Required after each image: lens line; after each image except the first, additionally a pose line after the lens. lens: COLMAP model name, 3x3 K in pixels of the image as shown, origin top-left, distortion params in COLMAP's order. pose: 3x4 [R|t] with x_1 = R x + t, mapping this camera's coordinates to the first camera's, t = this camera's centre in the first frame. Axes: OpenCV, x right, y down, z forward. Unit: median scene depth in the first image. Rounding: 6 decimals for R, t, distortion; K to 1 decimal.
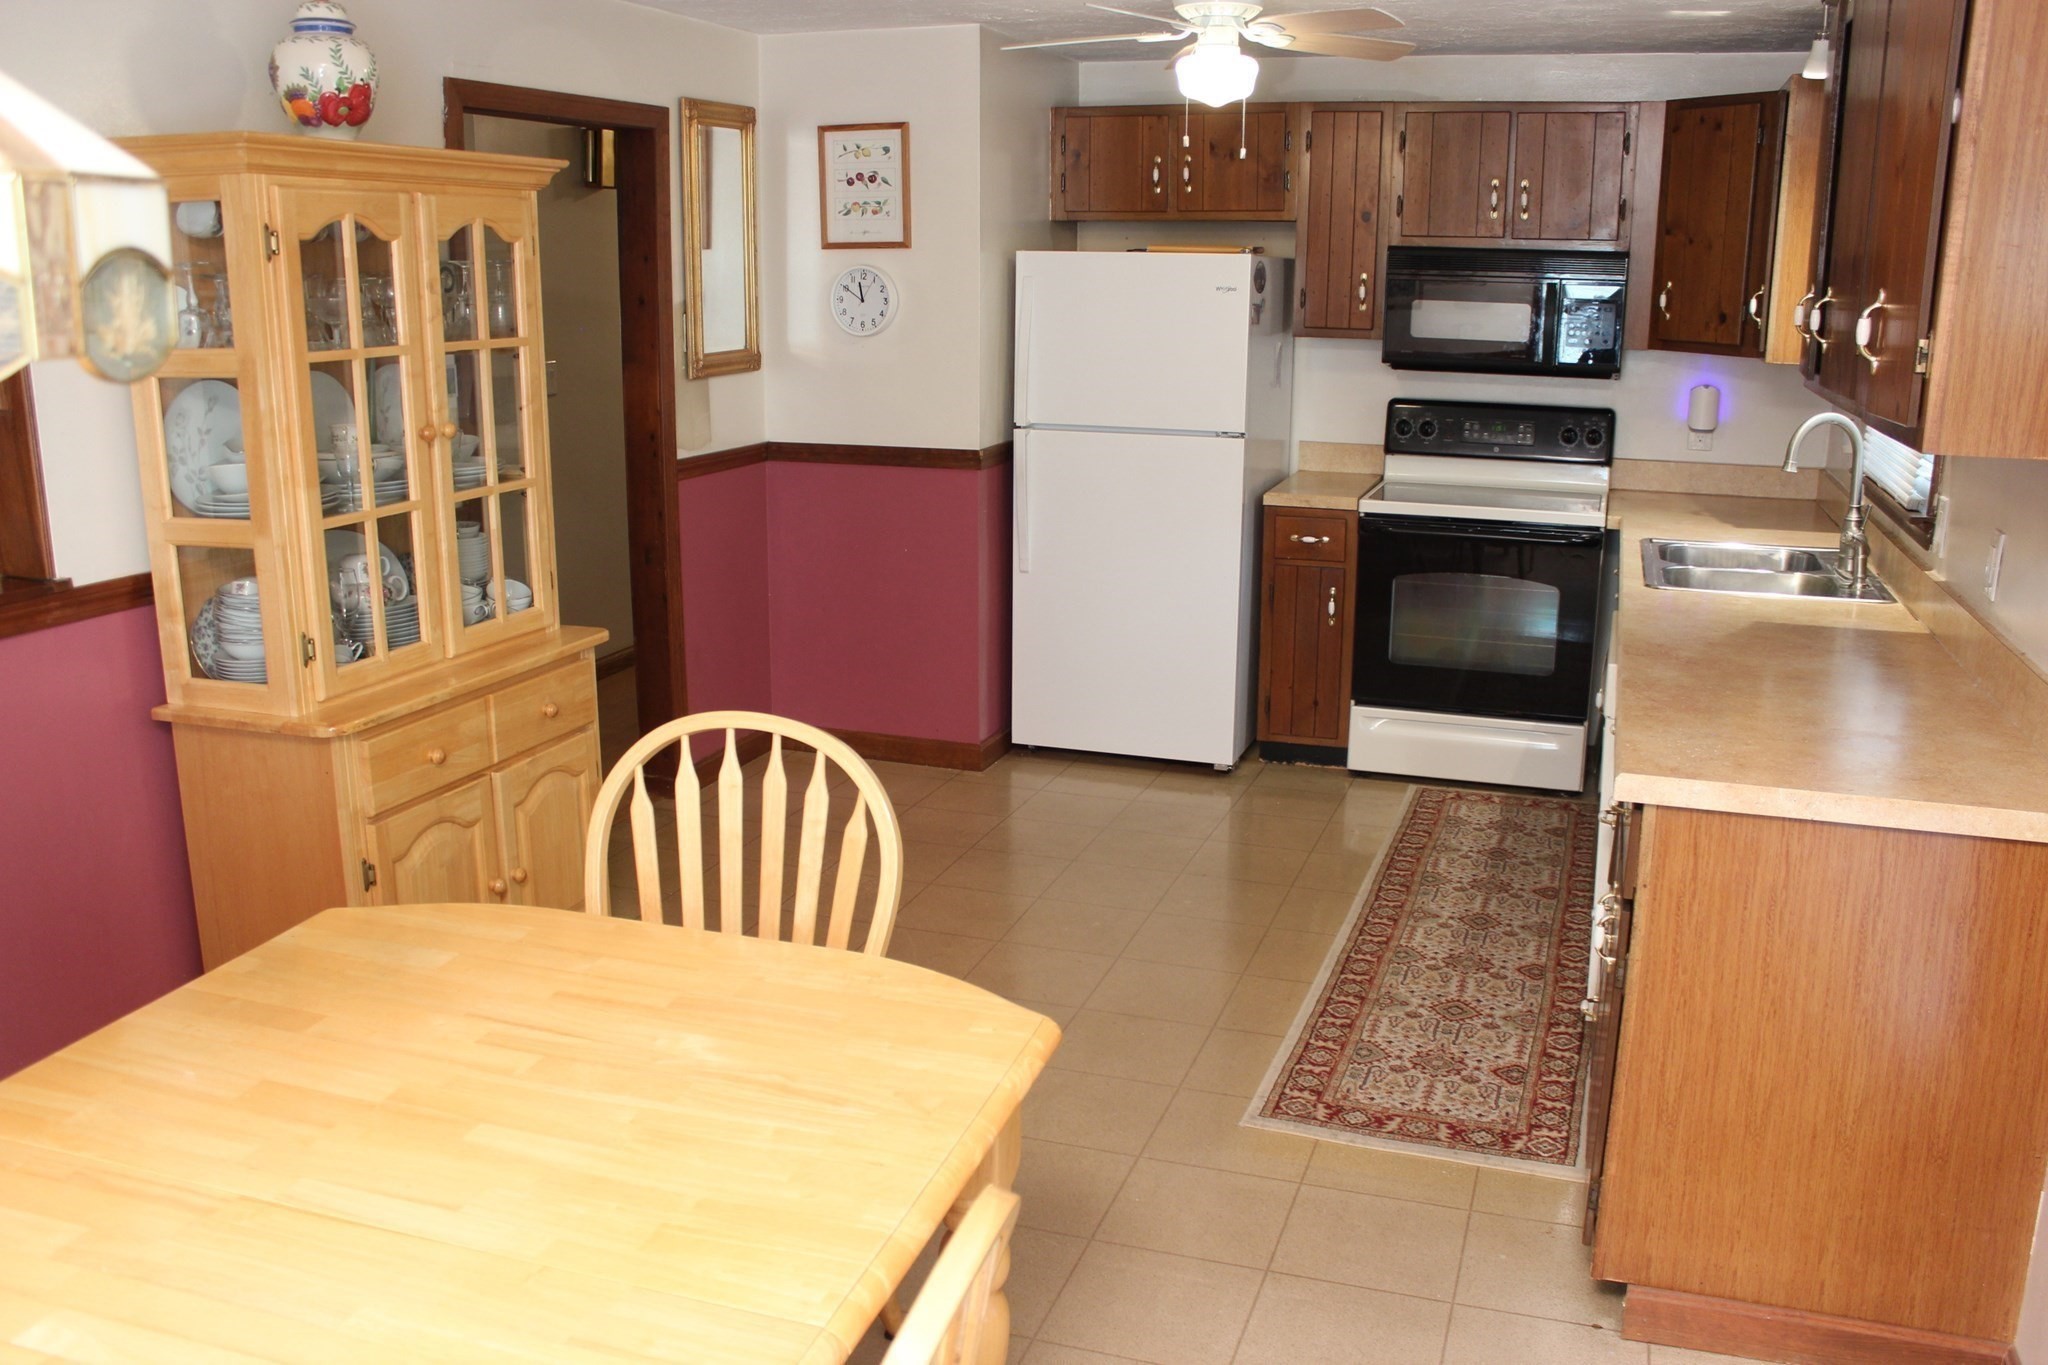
lens RADIAL K [[1728.1, 0, 984.6], [0, 1728.1, 697.2], [0, 0, 1]] dist [-0.131334, 0.083559]
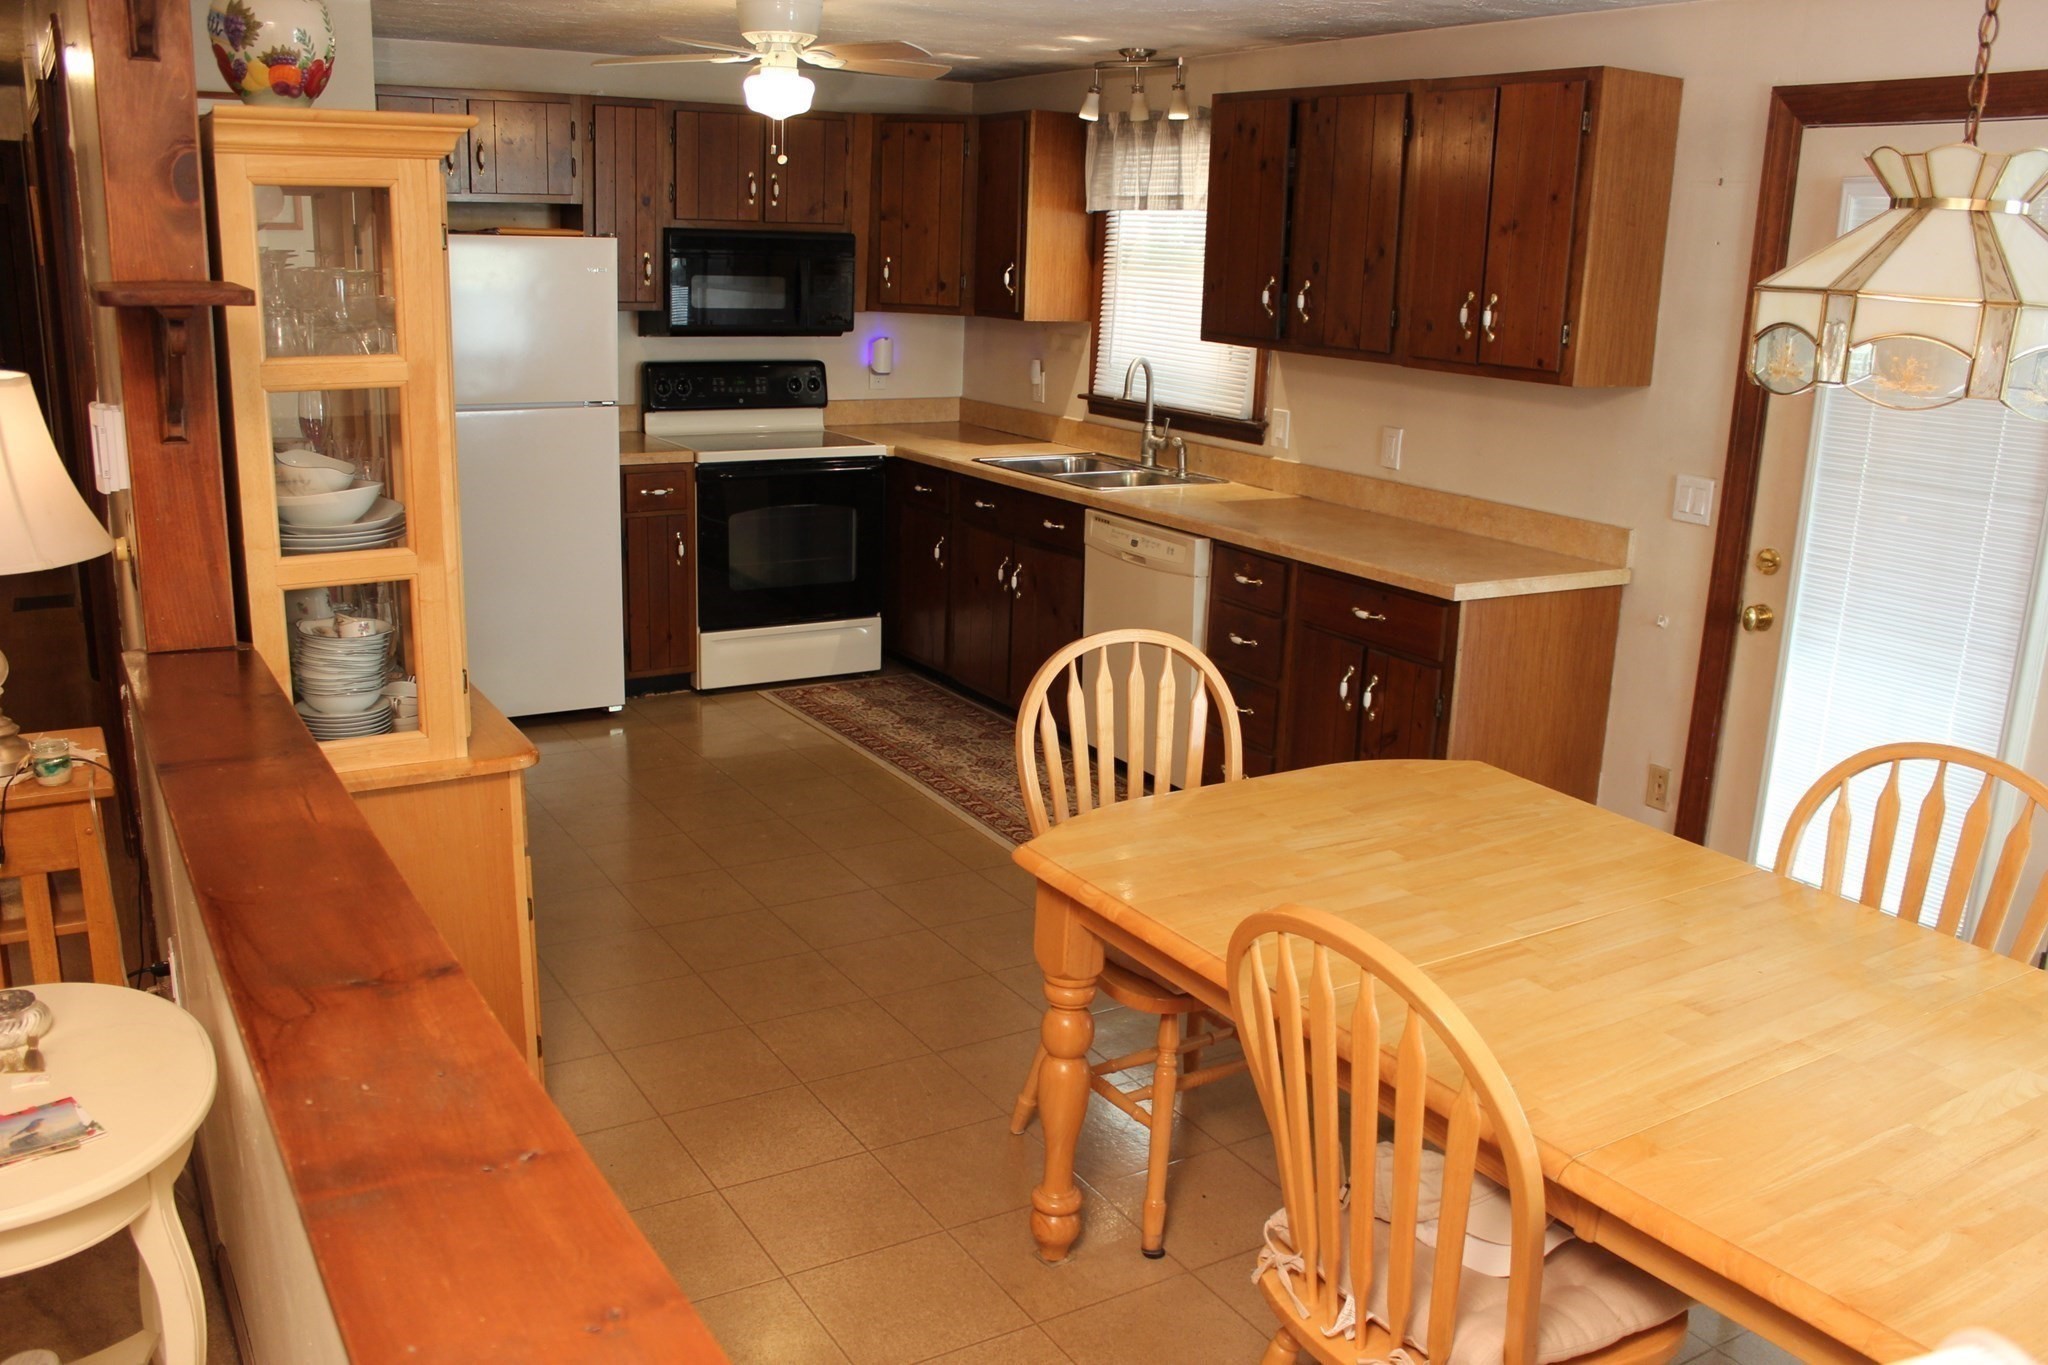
lens RADIAL K [[1728.1, 0, 1011.0], [0, 1728.1, 688.3], [0, 0, 1]] dist [-0.131334, 0.083559]
pose [[0.635398, -0.179623, 0.751003, -0.540324], [0.159943, 0.982092, 0.099571, -0.041657], [-0.755439, 0.056850, 0.652749, 0.107737]]
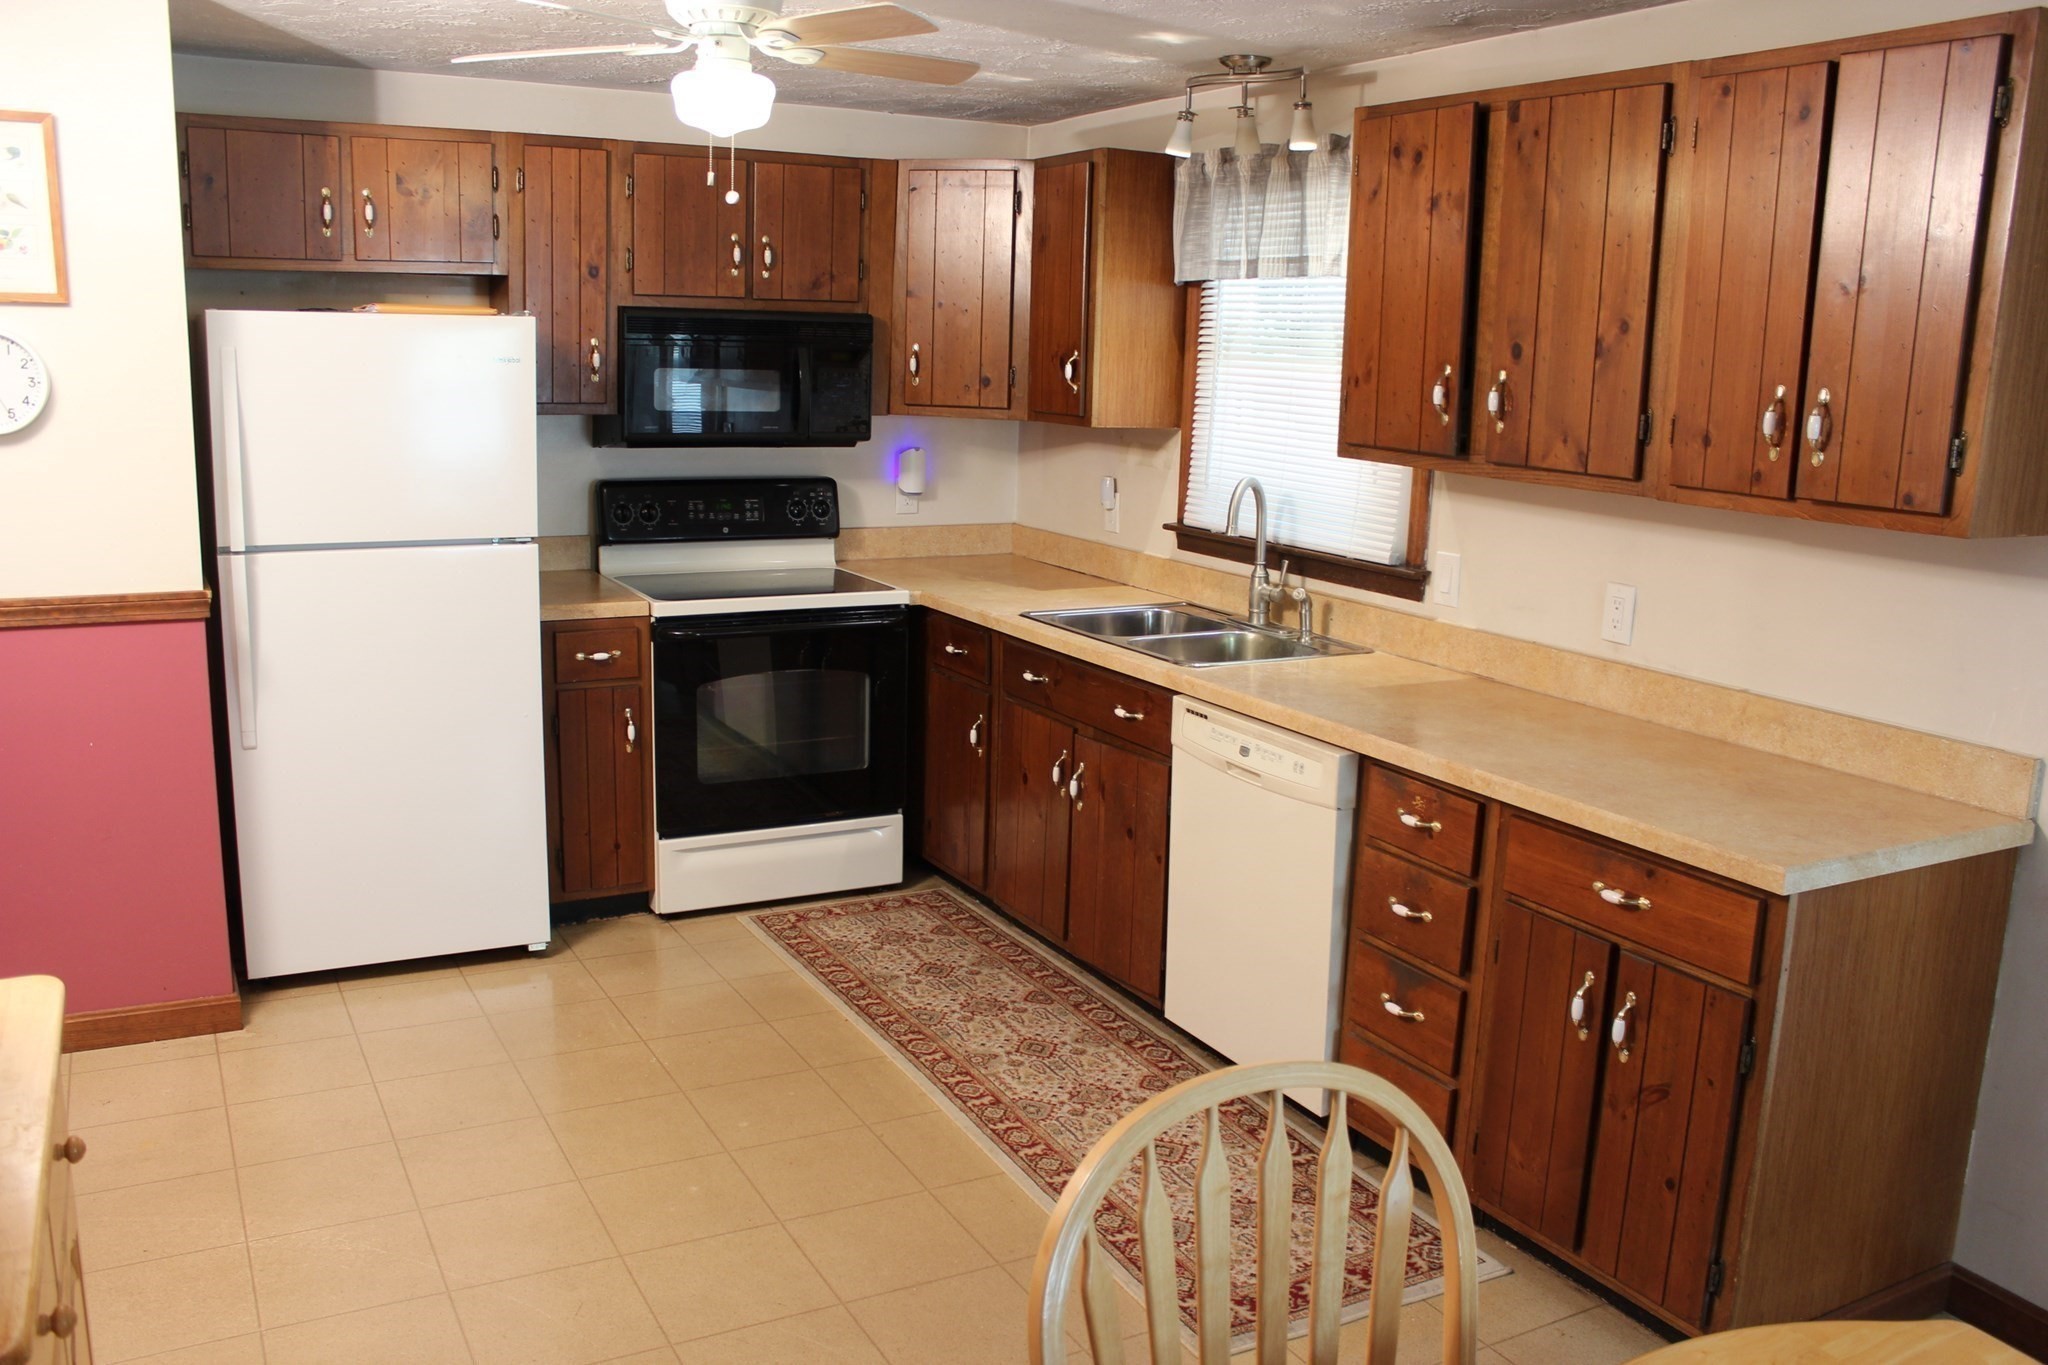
lens RADIAL K [[1728.1, 0, 1021.3], [0, 1728.1, 695.3], [0, 0, 1]] dist [-0.131334, 0.083559]
pose [[0.668774, -0.136073, 0.730908, -0.293813], [0.156820, 0.986808, 0.040225, -0.075918], [-0.726739, 0.087720, 0.681290, 0.291302]]
